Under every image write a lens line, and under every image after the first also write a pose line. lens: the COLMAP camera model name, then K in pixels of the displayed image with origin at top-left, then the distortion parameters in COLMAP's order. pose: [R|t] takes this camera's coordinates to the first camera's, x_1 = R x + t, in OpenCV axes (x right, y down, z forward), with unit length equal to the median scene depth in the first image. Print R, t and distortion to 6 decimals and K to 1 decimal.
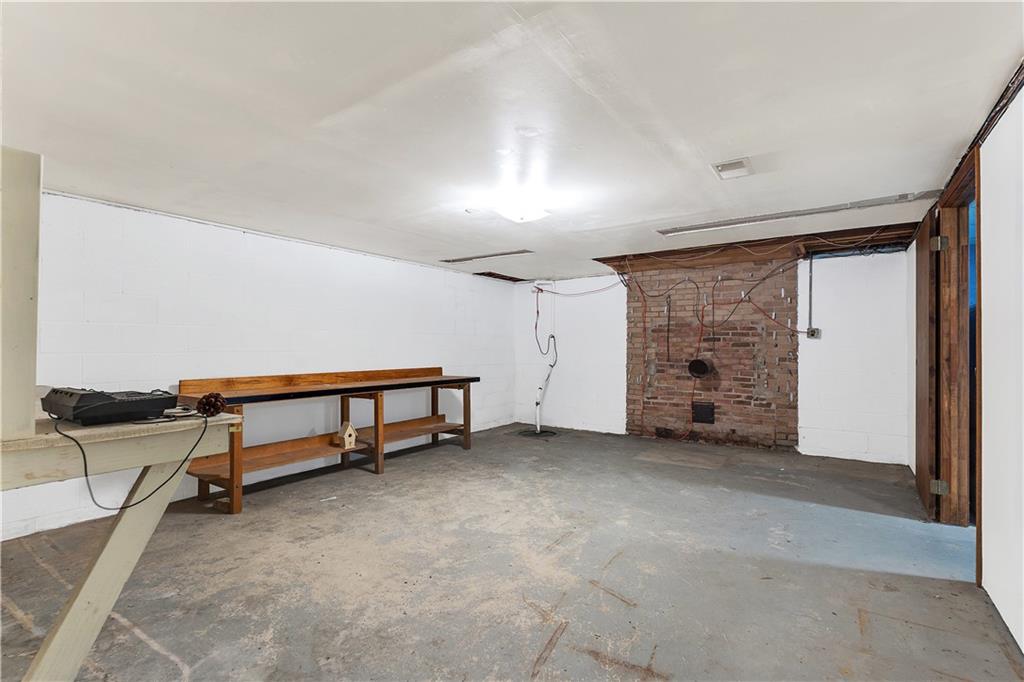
lens RADIAL K [[476.2, 0, 516.1], [0, 476.2, 344.7], [0, 0, 1]] dist [-0.002105, 0.000336]
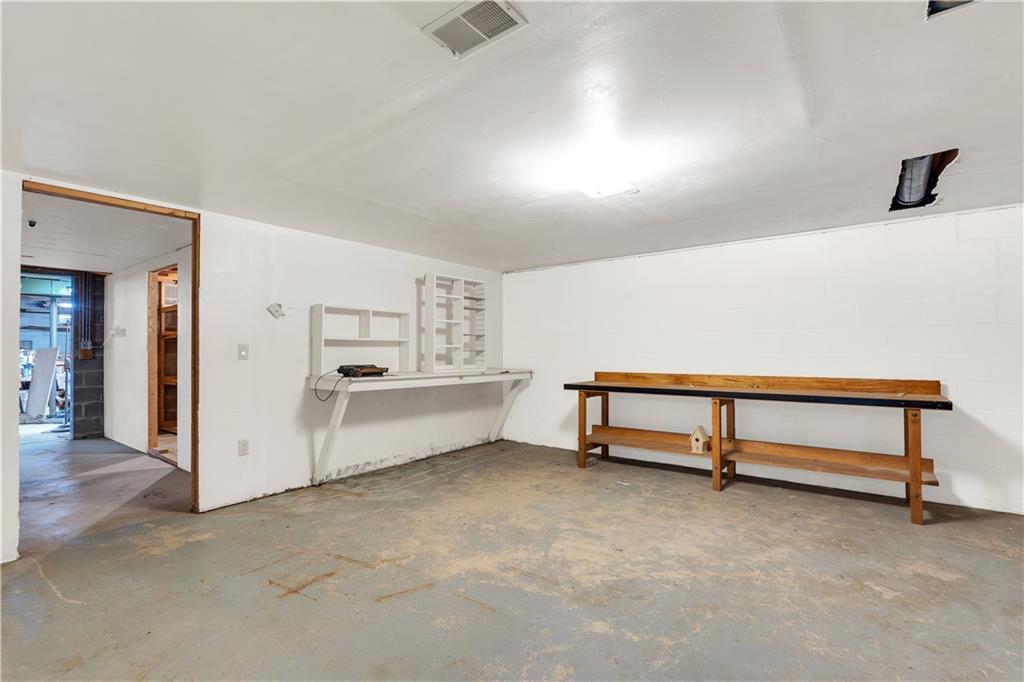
lens RADIAL K [[476.2, 0, 514.7], [0, 476.2, 345.6], [0, 0, 1]] dist [-0.002105, 0.000336]
pose [[-0.065268, -0.008911, -0.997828, 0.806139], [0.013669, 0.999858, -0.009824, 0.004146], [0.997774, -0.014281, -0.065137, 0.871693]]
